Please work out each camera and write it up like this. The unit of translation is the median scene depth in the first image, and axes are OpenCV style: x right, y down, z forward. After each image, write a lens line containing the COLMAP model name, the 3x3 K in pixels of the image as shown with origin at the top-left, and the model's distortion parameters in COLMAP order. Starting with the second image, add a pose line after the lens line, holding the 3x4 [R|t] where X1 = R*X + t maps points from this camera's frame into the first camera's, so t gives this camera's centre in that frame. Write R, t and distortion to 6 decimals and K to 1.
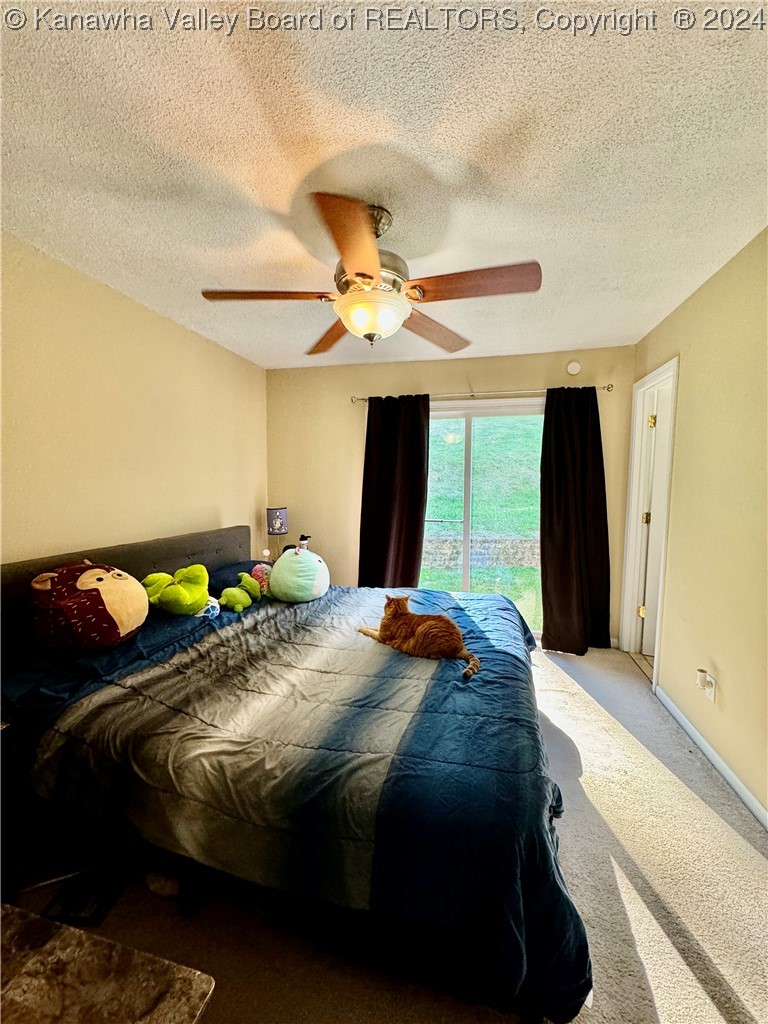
lens RADIAL K [[412.2, 0, 382.6], [0, 412.2, 512.3], [0, 0, 1]] dist [-0.000548, 0.000166]
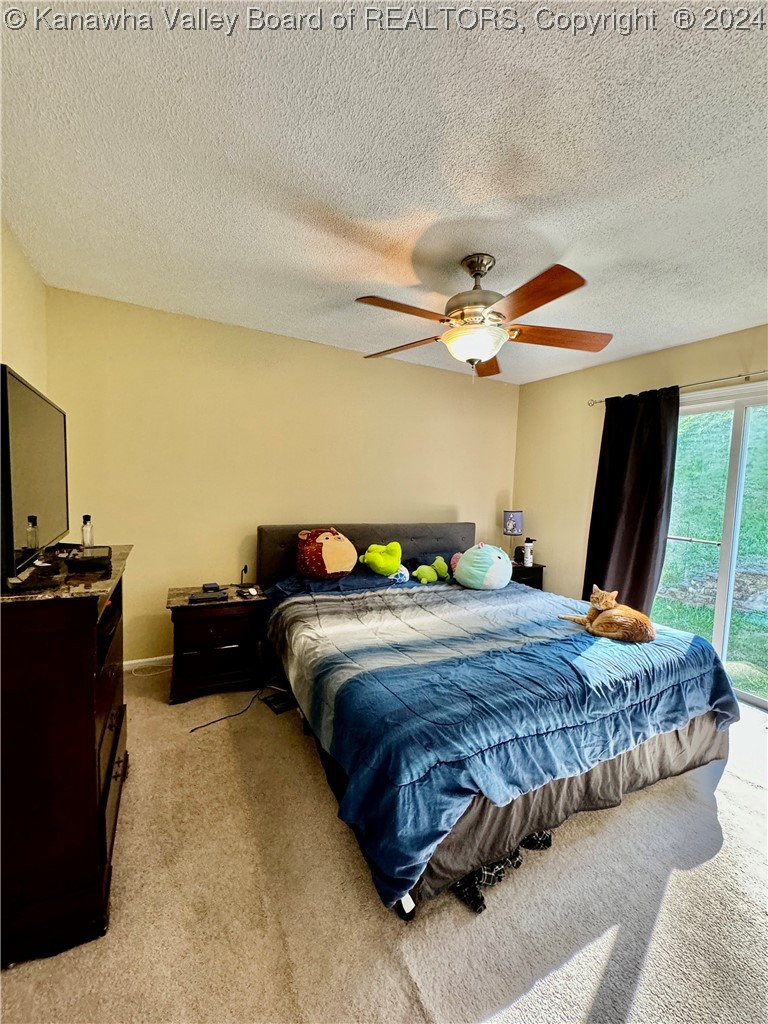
lens RADIAL K [[412.2, 0, 385.7], [0, 412.2, 513.8], [0, 0, 1]] dist [-0.000548, 0.000166]
pose [[0.669026, 0.071725, -0.739770, 0.610825], [-0.084750, 0.996203, 0.019942, 0.007106], [0.738391, 0.049354, 0.672564, 0.034253]]
